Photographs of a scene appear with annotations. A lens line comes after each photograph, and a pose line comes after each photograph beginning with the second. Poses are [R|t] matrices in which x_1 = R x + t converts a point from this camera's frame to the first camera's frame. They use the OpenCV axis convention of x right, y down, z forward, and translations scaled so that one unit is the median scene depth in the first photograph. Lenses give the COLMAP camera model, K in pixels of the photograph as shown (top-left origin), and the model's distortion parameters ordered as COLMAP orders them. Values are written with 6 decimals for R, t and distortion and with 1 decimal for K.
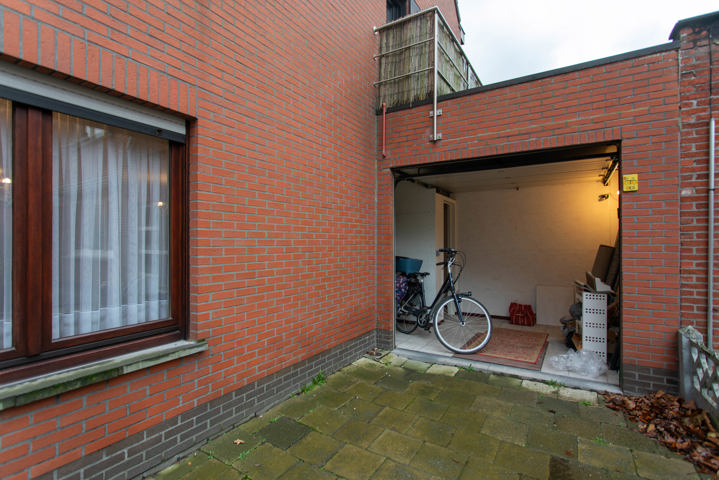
lens RADIAL K [[342.7, 0, 359.5], [0, 342.7, 240.0], [0, 0, 1]] dist [0.001423, 0.000262]
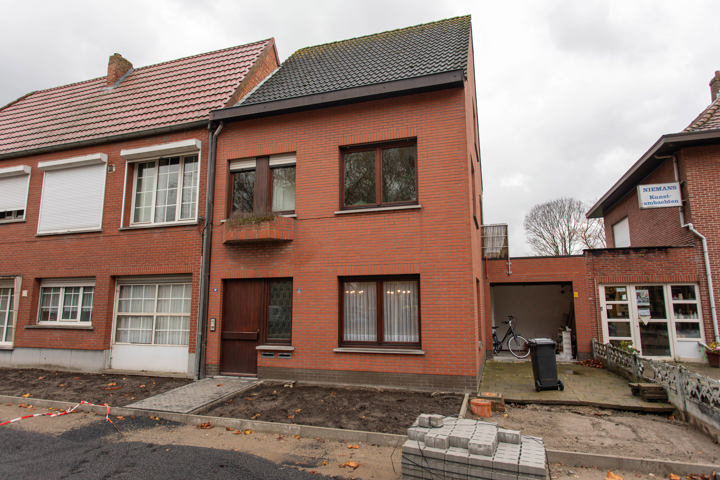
lens RADIAL K [[422.0, 0, 360.0], [0, 422.0, 240.0], [0, 0, 1]] dist [0.061765, 0.000114]
pose [[0.974679, 0.045331, 0.218966, -1.745636], [-0.011032, 0.987791, -0.155391, -0.020747], [-0.223337, 0.149041, 0.963279, -2.097125]]
